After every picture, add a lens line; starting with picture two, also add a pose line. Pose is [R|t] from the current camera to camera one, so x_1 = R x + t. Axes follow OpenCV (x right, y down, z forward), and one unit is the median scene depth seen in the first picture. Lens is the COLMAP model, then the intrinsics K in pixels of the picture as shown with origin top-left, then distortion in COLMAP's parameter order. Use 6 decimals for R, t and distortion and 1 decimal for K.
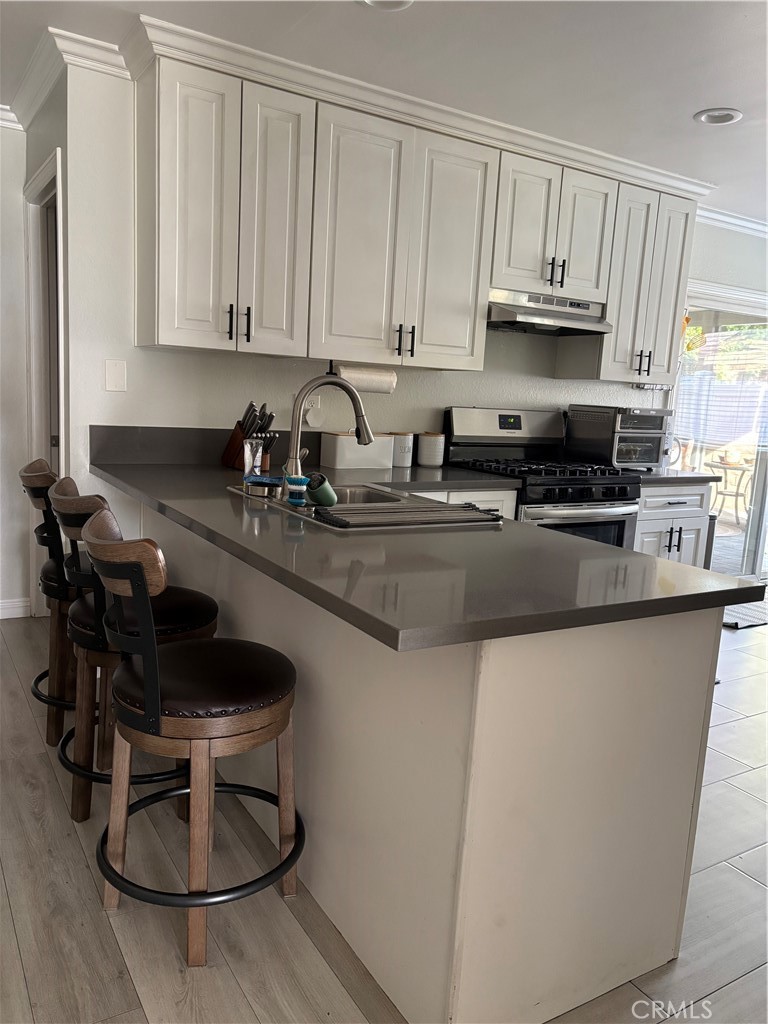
lens RADIAL K [[768.6, 0, 384.0], [0, 768.6, 512.0], [0, 0, 1]] dist [0.001247, 0.002790]
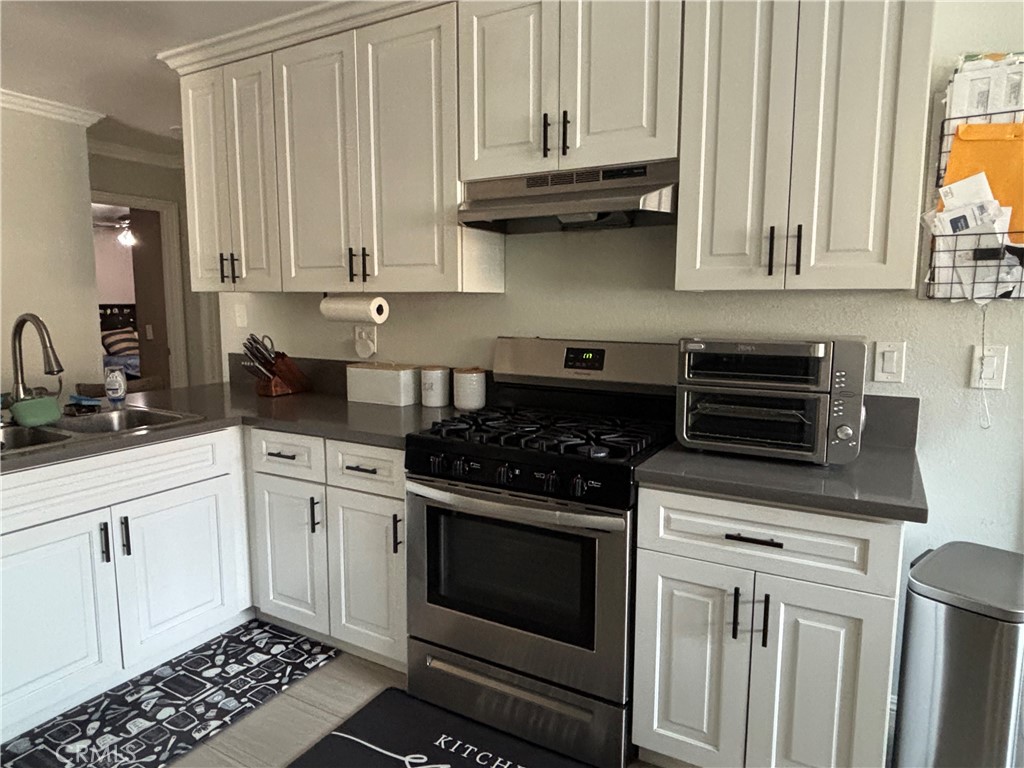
lens RADIAL K [[631.7, 0, 512.0], [0, 631.7, 384.0], [0, 0, 1]] dist [-0.001836, 0.000299]
pose [[0.478385, 0.064653, -0.875767, 0.646150], [-0.119155, 0.992842, 0.008207, -0.092483], [0.870028, 0.100426, 0.482665, 0.676909]]
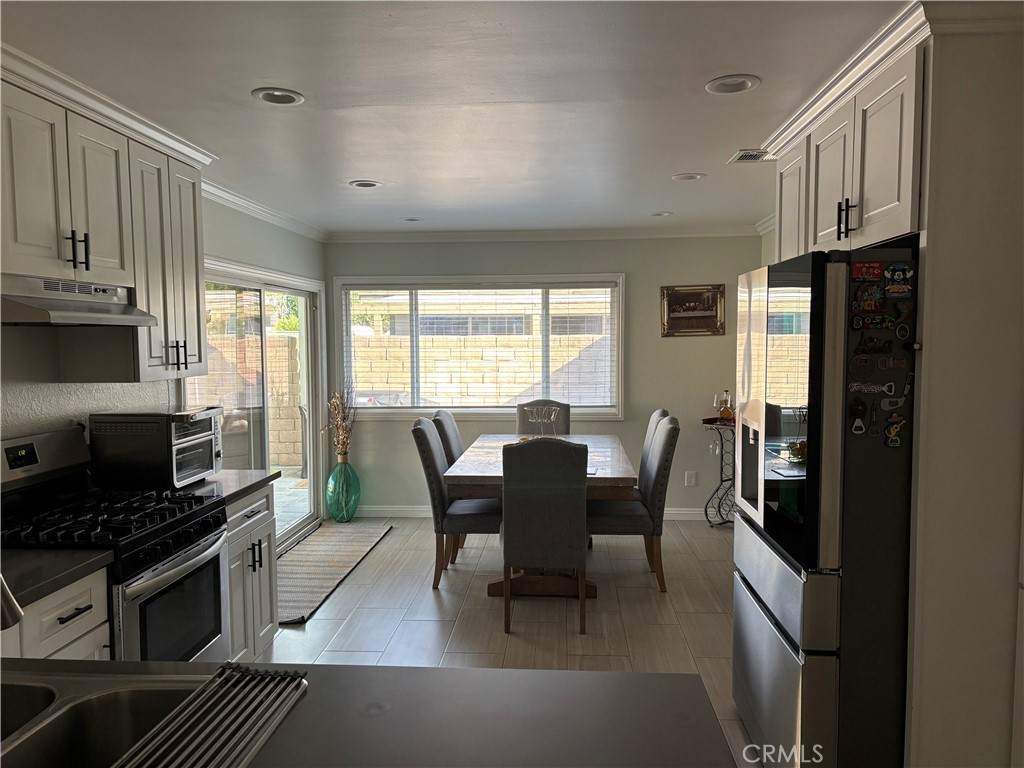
lens RADIAL K [[762.6, 0, 512.0], [0, 762.6, 384.0], [0, 0, 1]] dist [0.009481, 0.004936]
pose [[0.577966, -0.107359, 0.808968, -0.133135], [0.166669, 0.985943, 0.011769, -0.117225], [-0.798860, 0.128028, 0.587734, 0.238991]]
